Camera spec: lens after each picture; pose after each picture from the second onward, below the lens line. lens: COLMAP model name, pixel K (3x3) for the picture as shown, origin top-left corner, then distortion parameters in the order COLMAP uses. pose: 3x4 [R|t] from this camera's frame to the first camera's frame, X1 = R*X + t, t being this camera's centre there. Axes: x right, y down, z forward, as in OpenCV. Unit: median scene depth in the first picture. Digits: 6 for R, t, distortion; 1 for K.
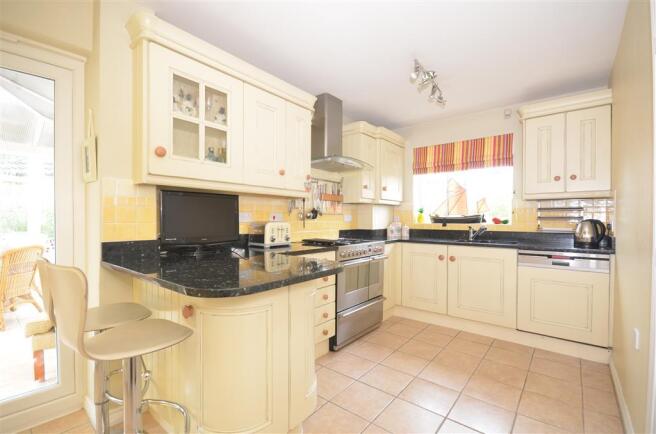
lens RADIAL K [[292.4, 0, 329.5], [0, 292.4, 219.5], [0, 0, 1]] dist [0.001428, 0.000127]
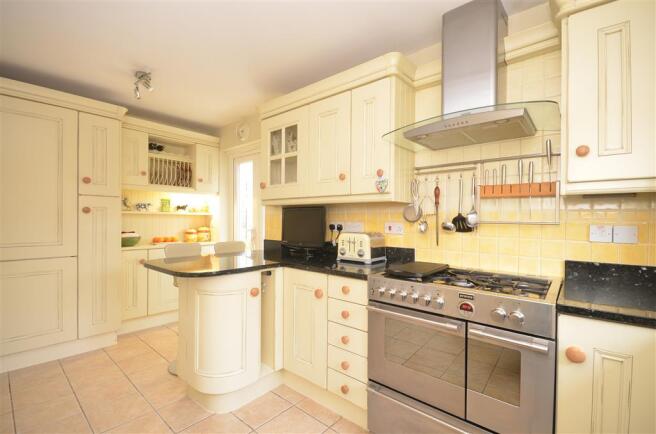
lens RADIAL K [[292.4, 0, 329.5], [0, 292.4, 219.5], [0, 0, 1]] dist [0.001428, 0.000127]
pose [[-0.029616, -0.003607, -0.999555, 0.777311], [-0.008419, 0.999959, -0.003359, -0.032651], [0.999526, 0.008316, -0.029646, 1.077765]]
